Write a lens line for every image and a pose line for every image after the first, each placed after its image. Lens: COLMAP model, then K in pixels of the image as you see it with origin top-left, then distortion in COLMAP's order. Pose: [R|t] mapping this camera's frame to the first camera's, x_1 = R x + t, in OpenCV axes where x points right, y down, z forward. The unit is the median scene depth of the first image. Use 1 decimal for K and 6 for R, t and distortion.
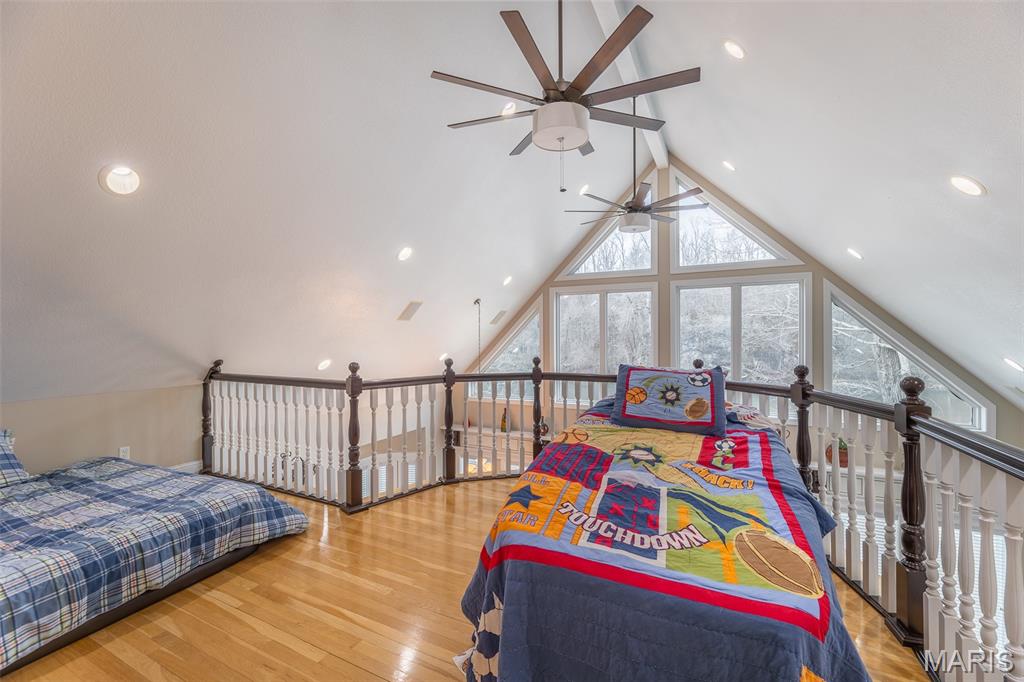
lens RADIAL K [[401.4, 0, 521.1], [0, 401.4, 340.2], [0, 0, 1]] dist [0.003603, -0.000101]
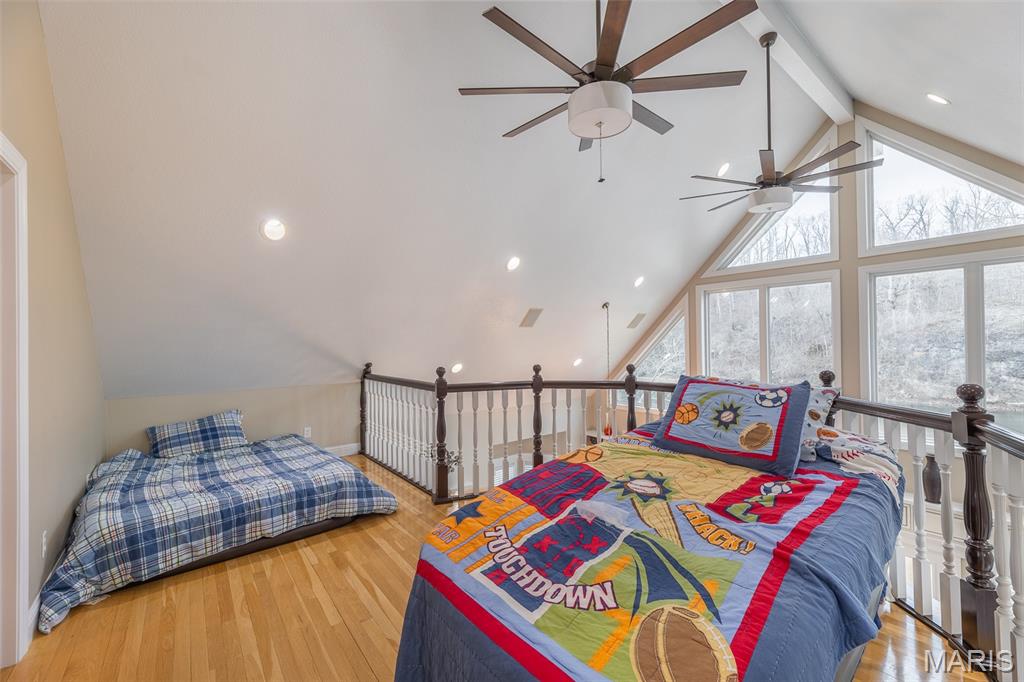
lens RADIAL K [[401.4, 0, 509.9], [0, 401.4, 341.9], [0, 0, 1]] dist [0.003603, -0.000101]
pose [[0.911238, -0.009288, -0.411775, 0.314071], [0.005920, 0.999938, -0.009453, -0.003618], [0.411837, 0.006176, 0.911237, 0.106033]]
